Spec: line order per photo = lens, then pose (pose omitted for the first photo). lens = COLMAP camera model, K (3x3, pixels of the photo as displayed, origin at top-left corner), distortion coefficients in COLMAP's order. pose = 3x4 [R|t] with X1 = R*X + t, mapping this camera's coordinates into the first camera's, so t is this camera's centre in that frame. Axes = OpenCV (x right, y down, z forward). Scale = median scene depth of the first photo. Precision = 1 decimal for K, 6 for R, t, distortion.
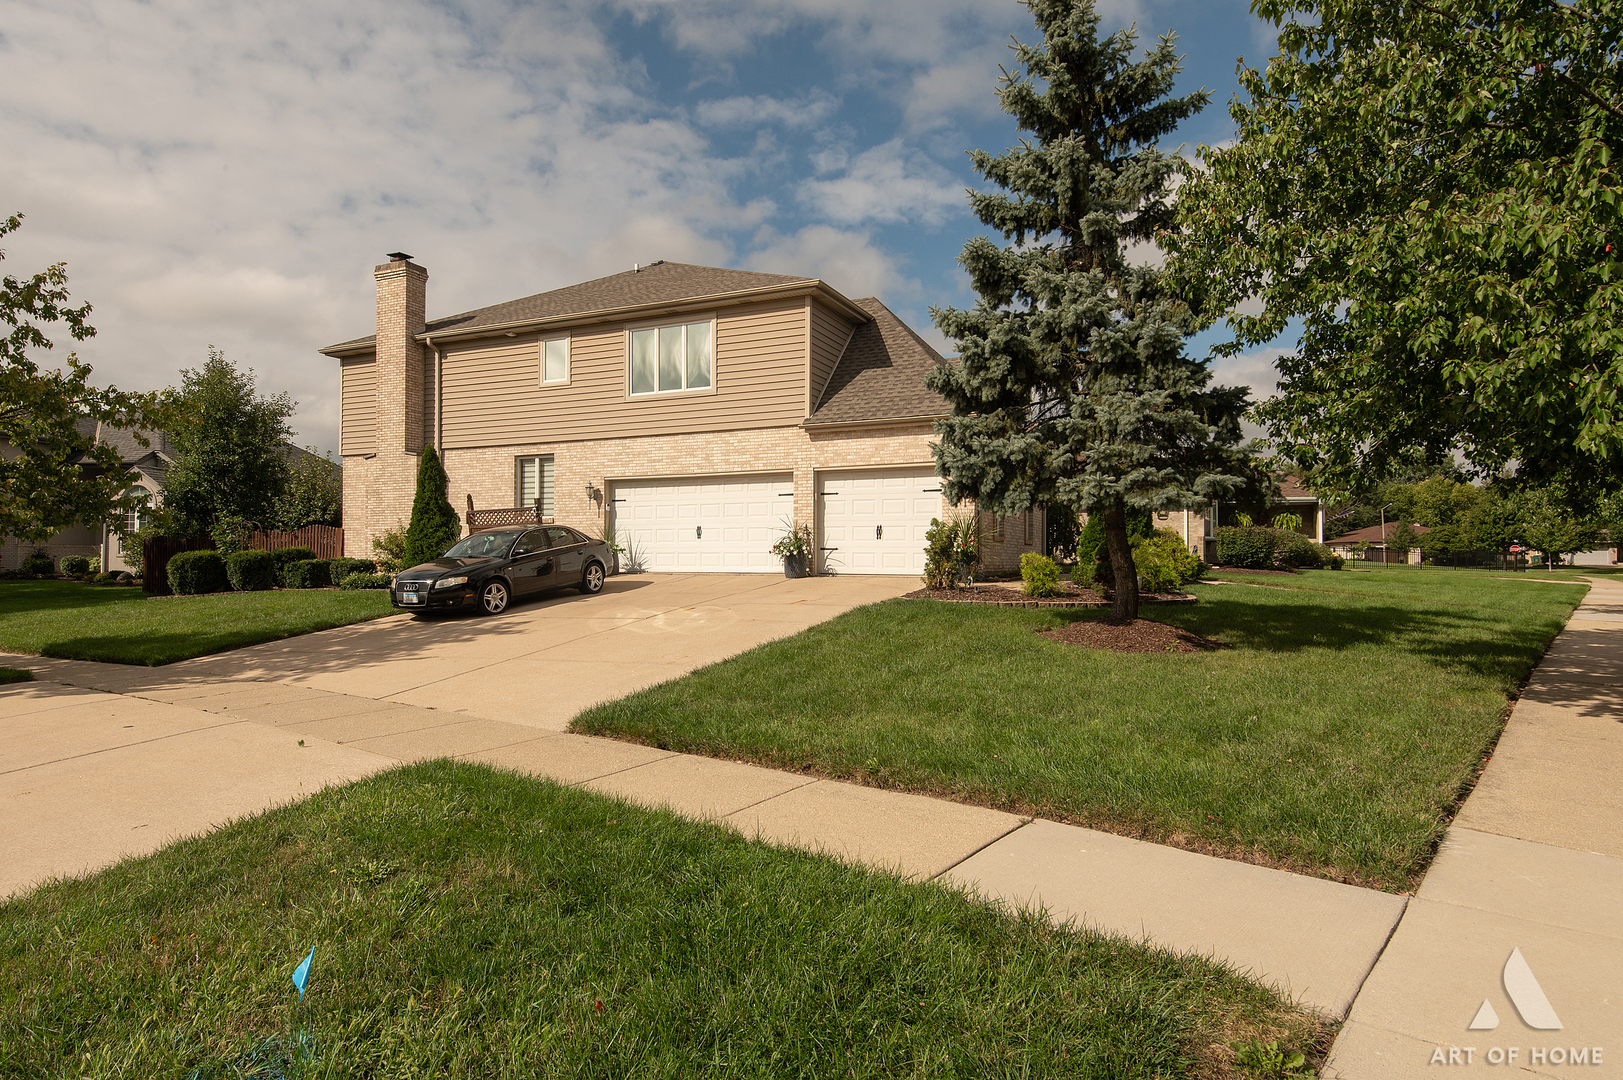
lens RADIAL K [[939.8, 0, 777.0], [0, 939.8, 546.4], [0, 0, 1]] dist [0.018206, -0.002884]
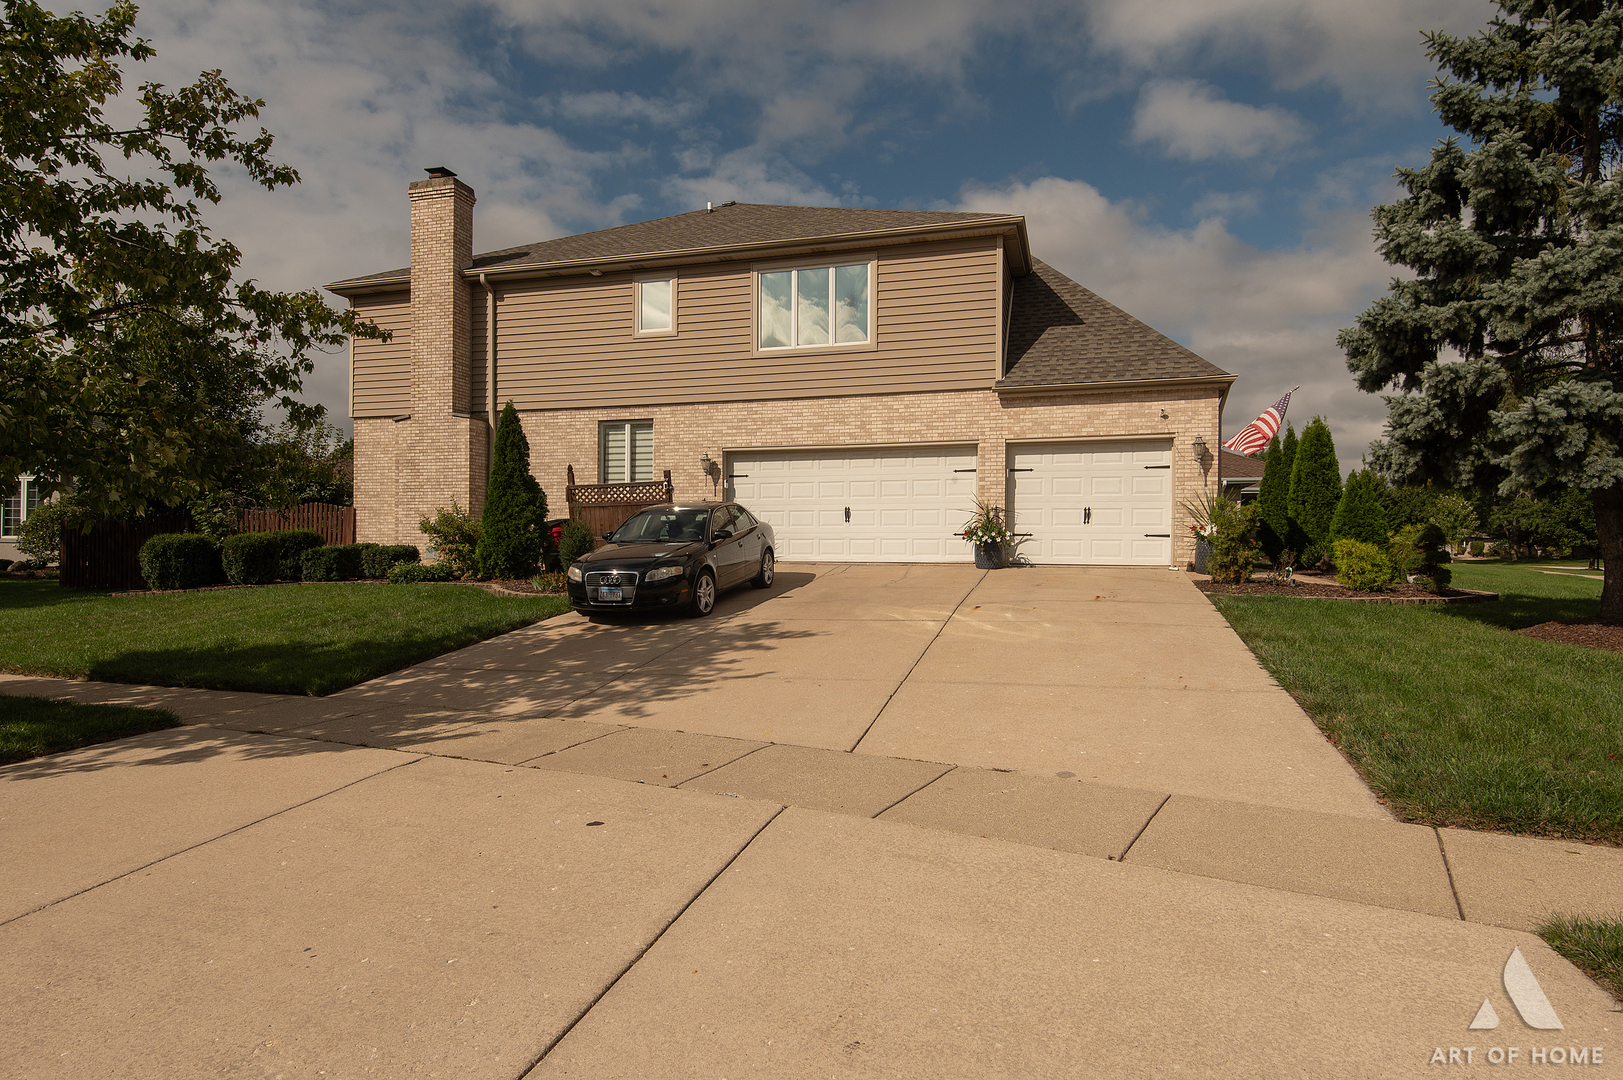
lens RADIAL K [[939.8, 0, 777.0], [0, 939.8, 546.4], [0, 0, 1]] dist [0.018206, -0.002884]
pose [[0.989090, 0.004401, 0.147245, -0.258001], [-0.005719, 0.999947, 0.008532, 0.006400], [-0.147199, -0.009281, 0.989063, 0.168195]]
